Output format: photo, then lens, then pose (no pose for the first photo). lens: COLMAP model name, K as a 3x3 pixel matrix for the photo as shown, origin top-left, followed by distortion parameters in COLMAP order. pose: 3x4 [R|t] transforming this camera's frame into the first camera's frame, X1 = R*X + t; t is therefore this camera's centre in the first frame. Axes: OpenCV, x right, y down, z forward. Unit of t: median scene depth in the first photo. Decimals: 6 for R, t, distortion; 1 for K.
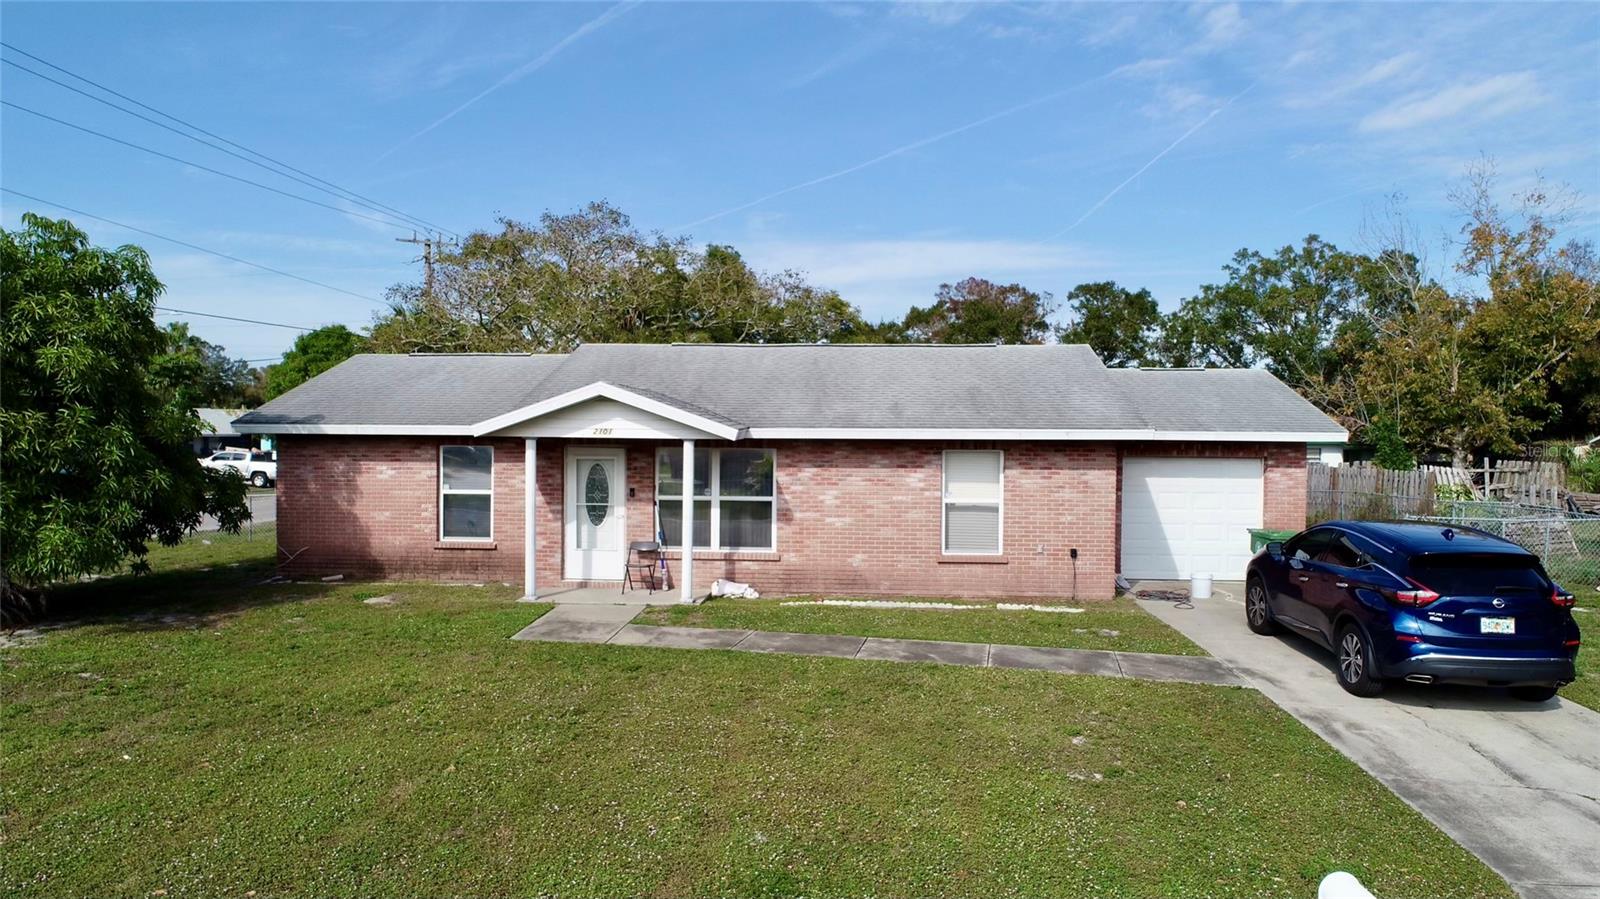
lens RADIAL K [[1068.1, 0, 800.2], [0, 1068.1, 445.0], [0, 0, 1]] dist [-0.009034, 0.002821]
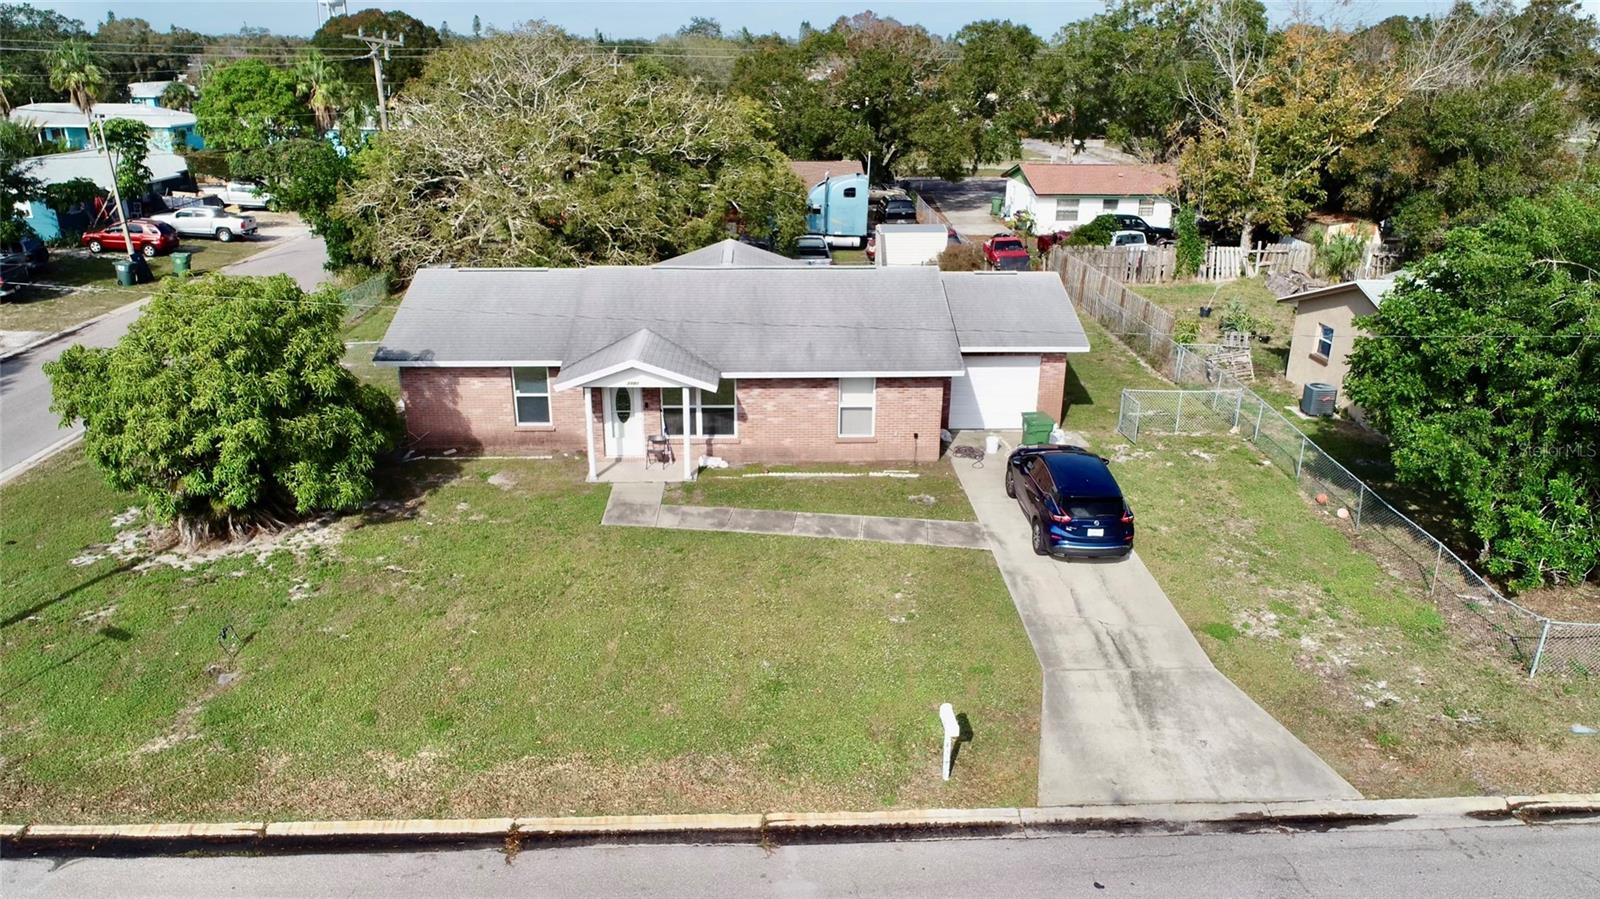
lens RADIAL K [[1068.1, 0, 800.2], [0, 1068.1, 451.2], [0, 0, 1]] dist [-0.009034, 0.002821]
pose [[0.995238, -0.033406, 0.091571, -0.077343], [0.000262, 0.940355, 0.340196, -0.437491], [-0.097474, -0.338552, 0.935885, -0.548486]]
